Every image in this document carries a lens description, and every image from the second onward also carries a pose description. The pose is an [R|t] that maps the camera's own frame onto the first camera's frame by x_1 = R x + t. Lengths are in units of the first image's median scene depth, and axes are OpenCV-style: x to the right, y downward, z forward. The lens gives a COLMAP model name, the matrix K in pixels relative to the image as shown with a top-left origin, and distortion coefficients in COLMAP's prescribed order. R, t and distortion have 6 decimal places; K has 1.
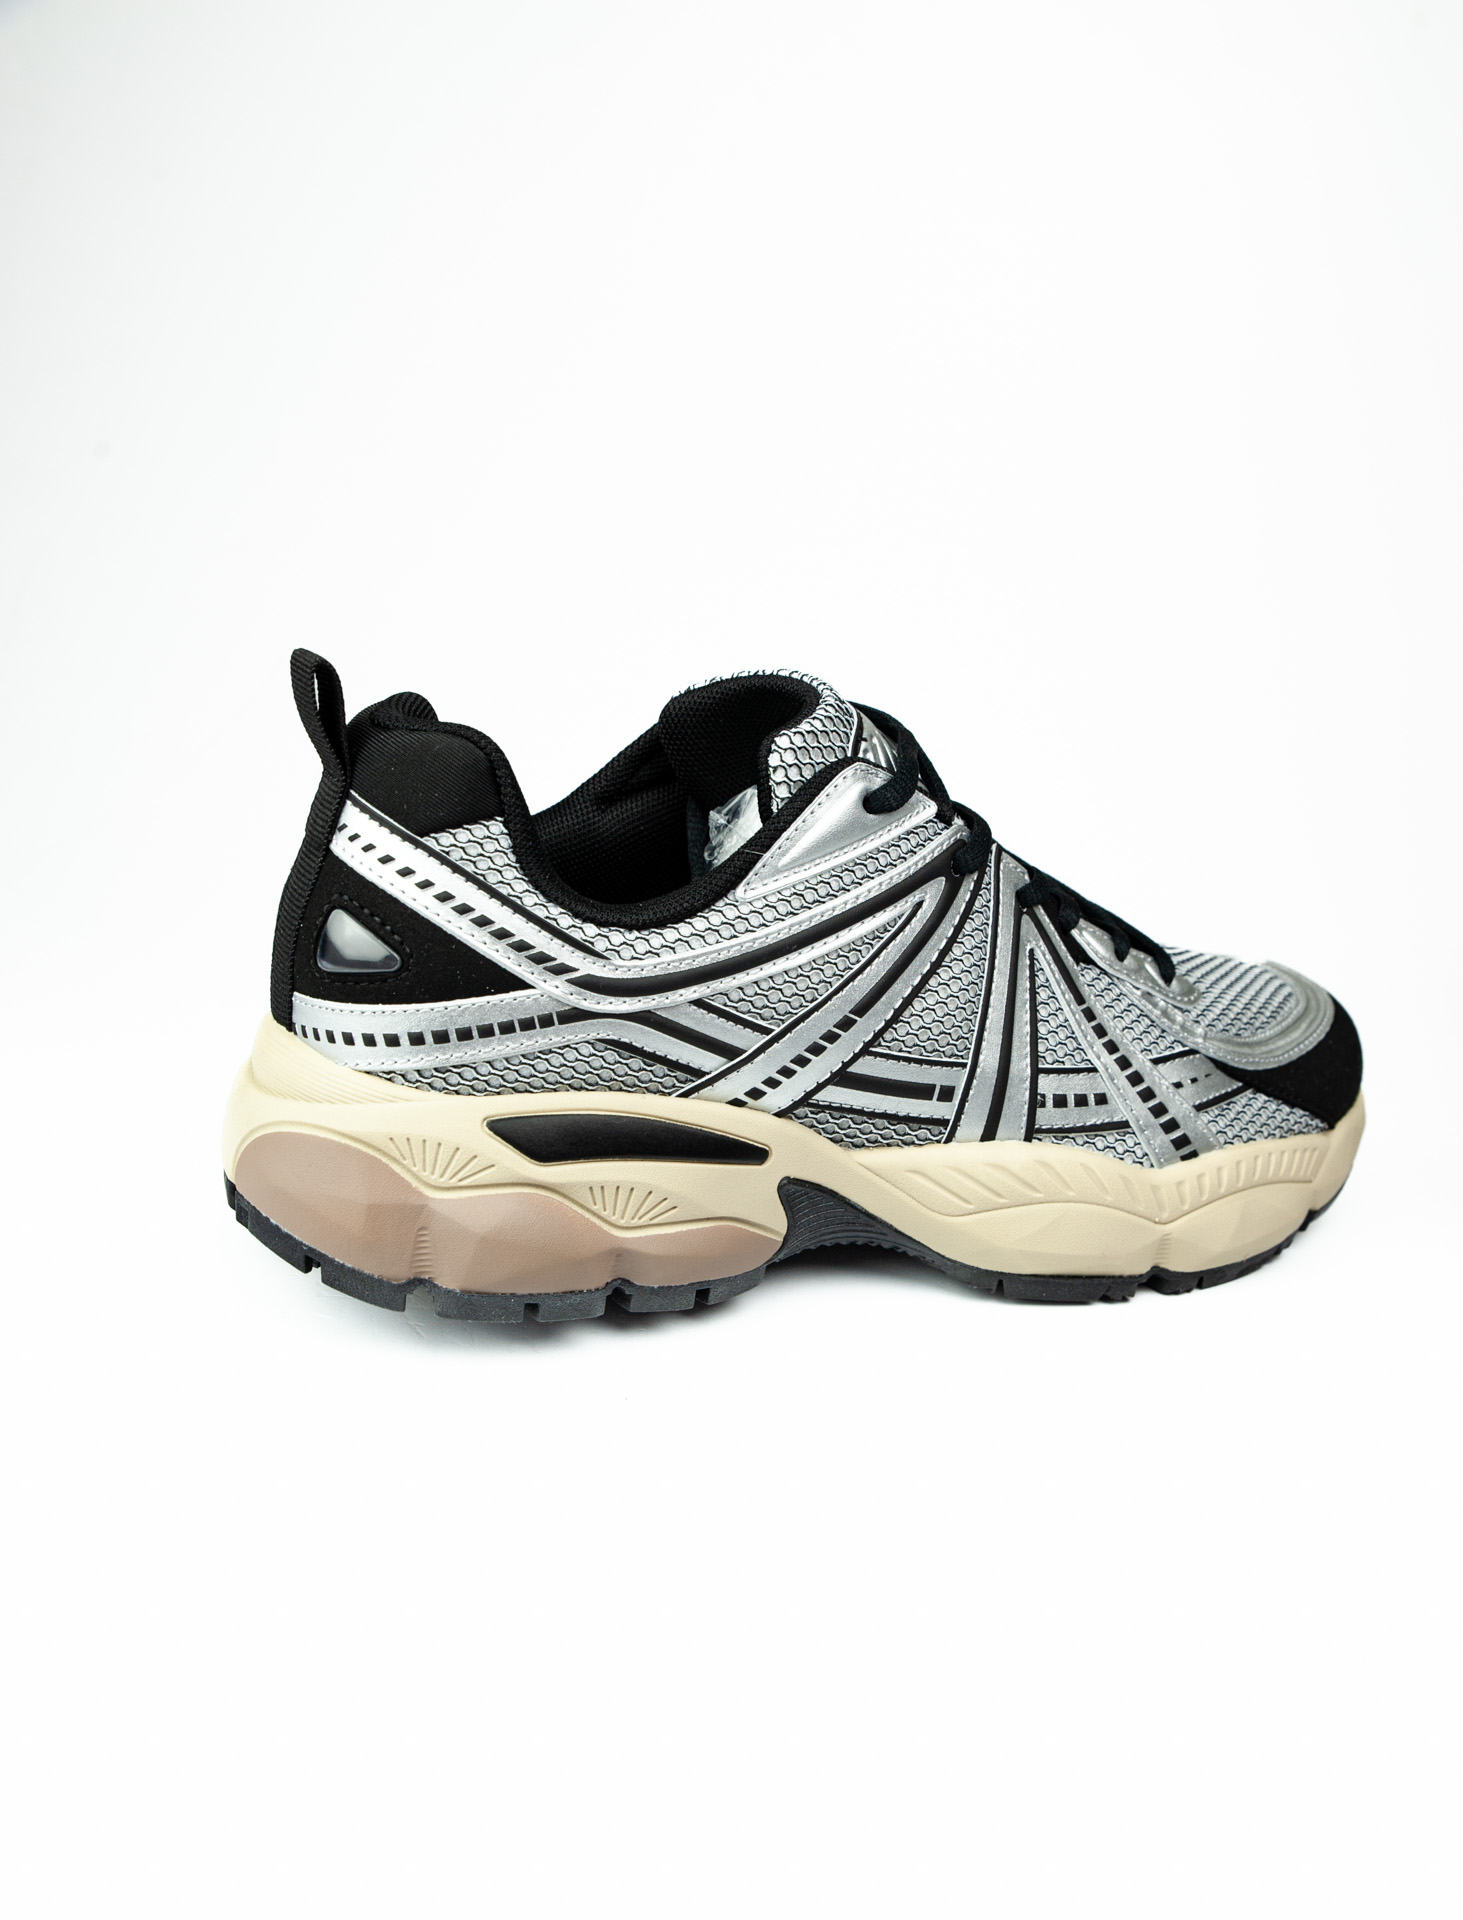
lens RADIAL K [[2348.6, 0, 732.8], [0, 2348.6, 956.4], [0, 0, 1]] dist [-0.119854, 0.000000]
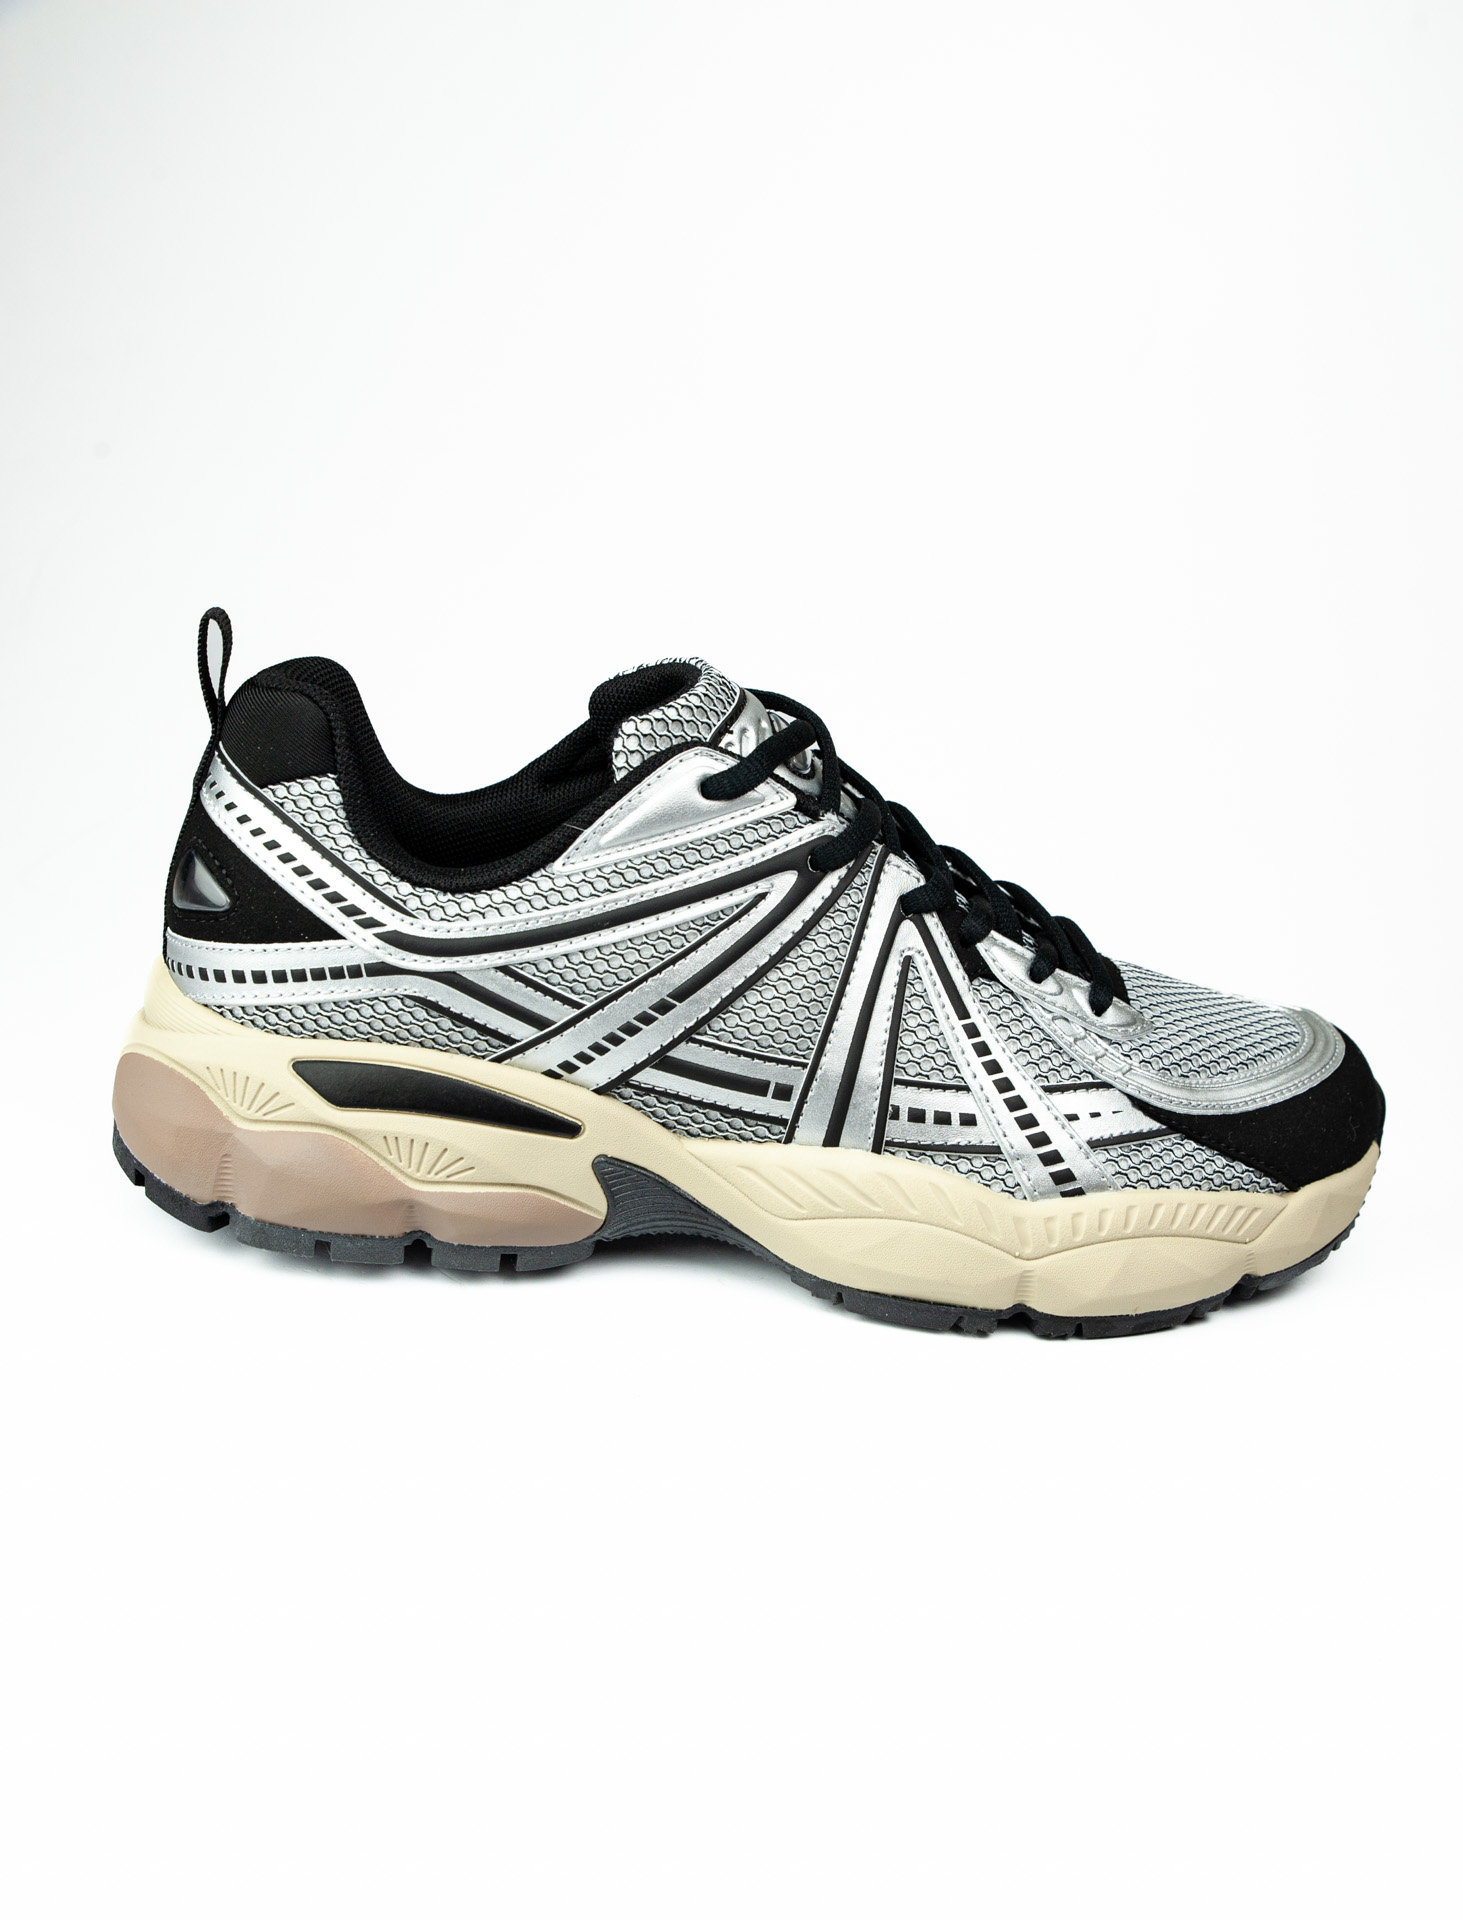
lens RADIAL K [[2348.6, 0, 729.9], [0, 2348.6, 959.4], [0, 0, 1]] dist [-0.119854, 0.000000]
pose [[0.939597, 0.084851, -0.331598, 0.400888], [-0.094727, 0.995409, -0.013705, 0.019516], [0.328913, 0.044289, 0.943321, 0.069168]]
